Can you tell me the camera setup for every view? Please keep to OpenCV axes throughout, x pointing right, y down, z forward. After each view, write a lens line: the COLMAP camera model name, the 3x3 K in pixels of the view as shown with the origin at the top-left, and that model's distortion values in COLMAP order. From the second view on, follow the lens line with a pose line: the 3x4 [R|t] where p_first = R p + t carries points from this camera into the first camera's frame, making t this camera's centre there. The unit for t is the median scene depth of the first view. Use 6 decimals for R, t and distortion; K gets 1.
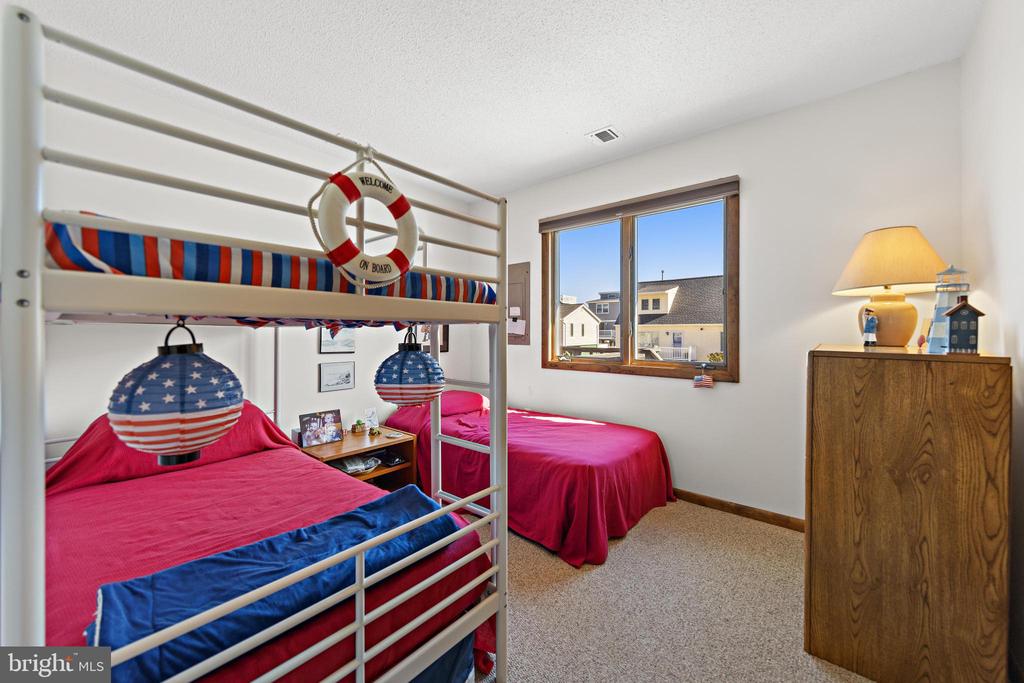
lens RADIAL K [[394.6, 0, 511.5], [0, 394.6, 337.1], [0, 0, 1]] dist [0.006024, 0.000756]
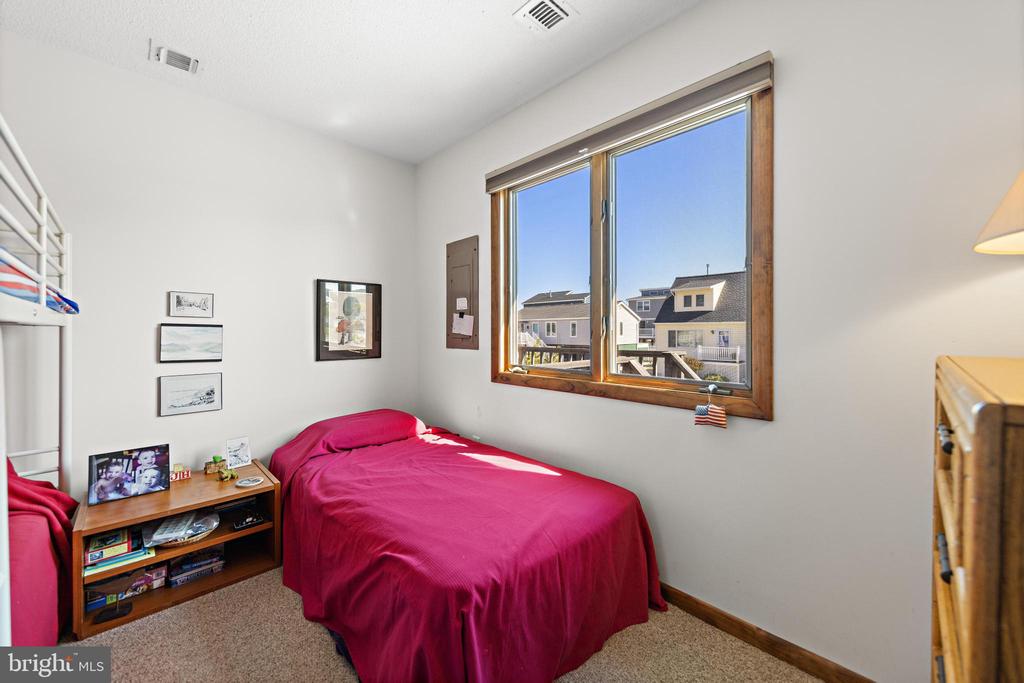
lens RADIAL K [[394.6, 0, 515.4], [0, 394.6, 337.5], [0, 0, 1]] dist [0.006024, 0.000756]
pose [[0.995443, -0.001333, -0.095353, 0.240957], [0.001690, 0.999992, 0.003667, -0.005944], [0.095347, -0.003811, 0.995437, 0.368278]]
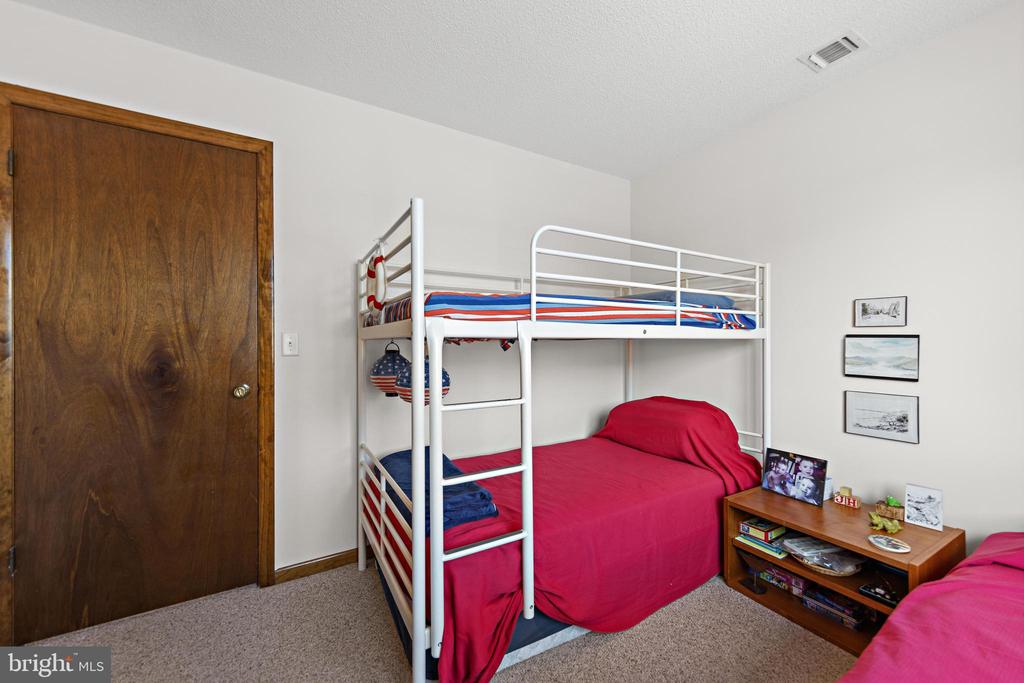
lens RADIAL K [[394.6, 0, 512.1], [0, 394.6, 343.5], [0, 0, 1]] dist [0.006024, 0.000756]
pose [[-0.325100, 0.003887, -0.945672, 0.370974], [-0.010800, 0.999911, 0.007823, -0.014304], [0.945618, 0.012756, -0.325029, 0.721198]]
